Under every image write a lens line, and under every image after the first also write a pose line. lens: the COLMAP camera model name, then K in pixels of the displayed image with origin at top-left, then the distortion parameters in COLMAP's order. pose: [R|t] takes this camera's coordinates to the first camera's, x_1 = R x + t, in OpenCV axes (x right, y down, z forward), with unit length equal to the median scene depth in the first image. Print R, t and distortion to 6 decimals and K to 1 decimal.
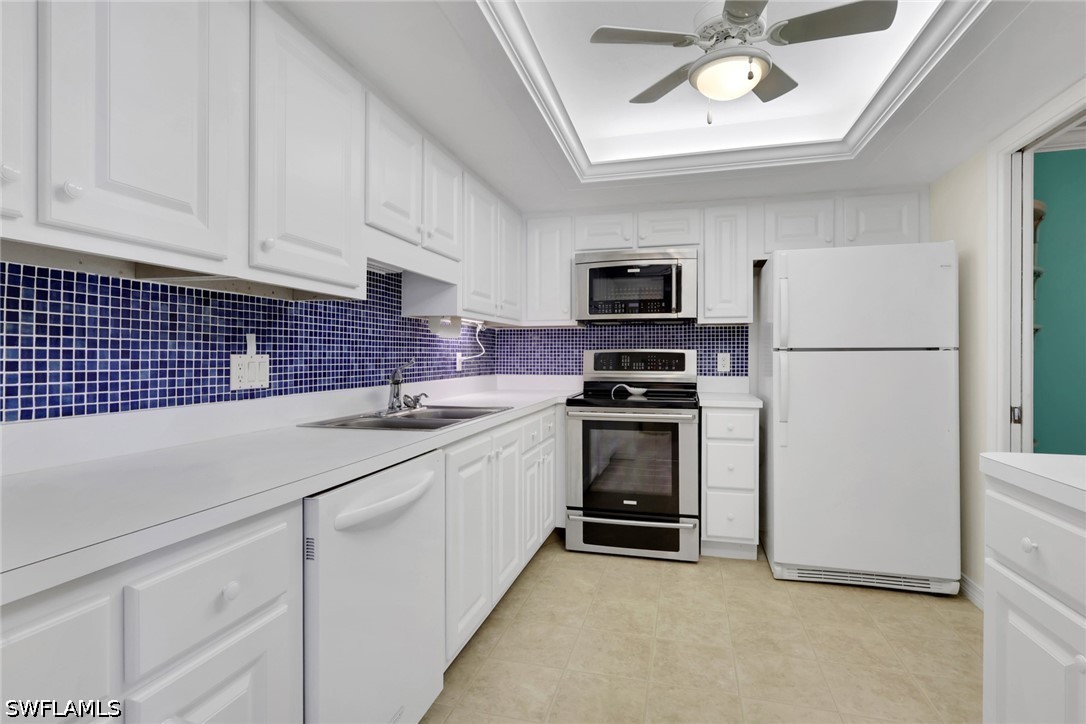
lens RADIAL K [[538.2, 0, 542.8], [0, 538.2, 357.9], [0, 0, 1]] dist [-0.004303, -0.000094]
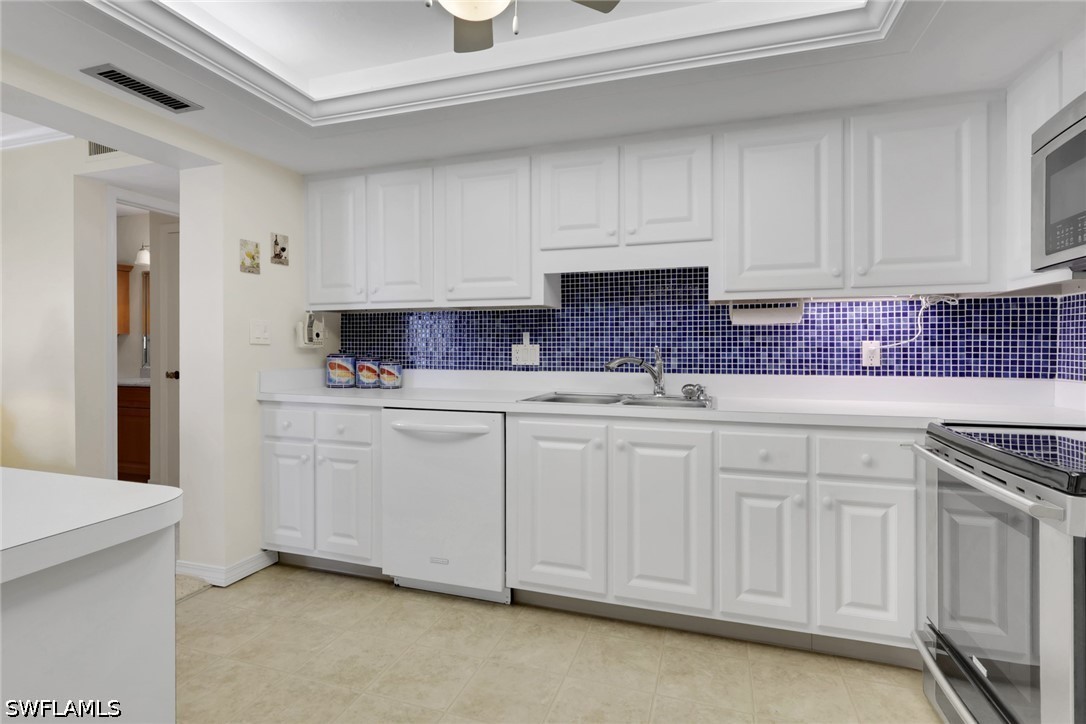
lens RADIAL K [[527.5, 0, 553.0], [0, 527.5, 363.1], [0, 0, 1]] dist [-0.004328, 0.000035]
pose [[-0.073762, -0.003406, -0.997270, 0.701313], [-0.001115, 0.999994, -0.003333, 0.024189], [0.997275, 0.000866, -0.073765, 0.968204]]
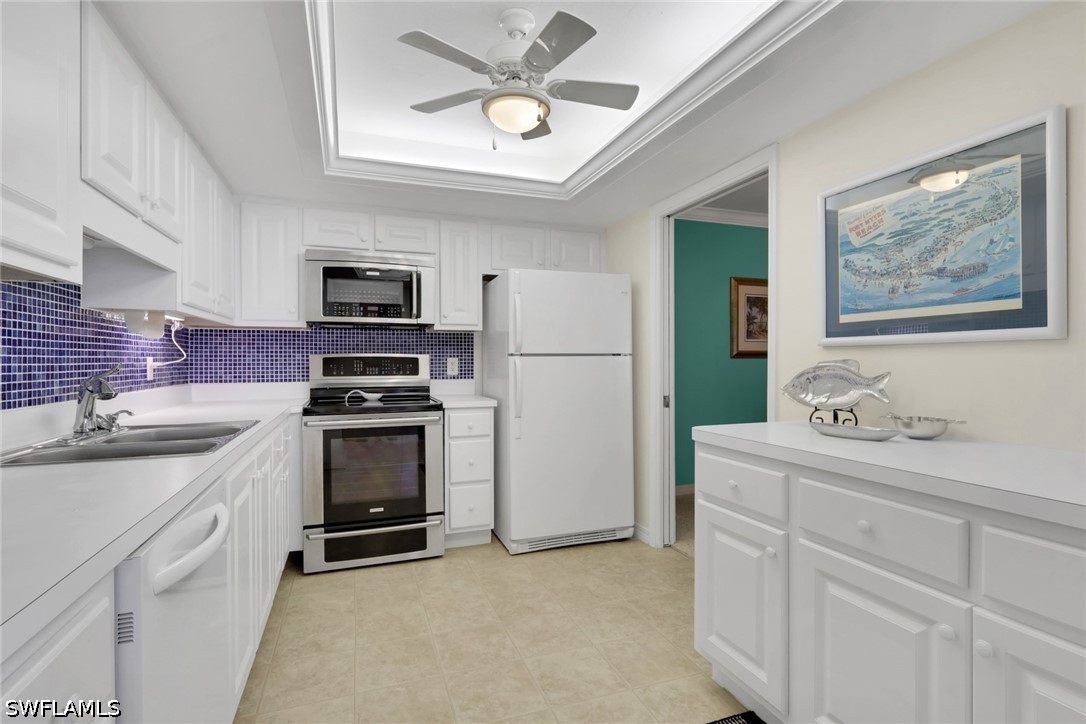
lens RADIAL K [[527.5, 0, 553.0], [0, 527.5, 363.1], [0, 0, 1]] dist [-0.004328, 0.000035]
pose [[0.812110, -0.005421, 0.583479, -0.137035], [0.004842, 0.999985, 0.002550, 0.000025], [-0.583484, 0.000754, 0.812124, 0.032490]]
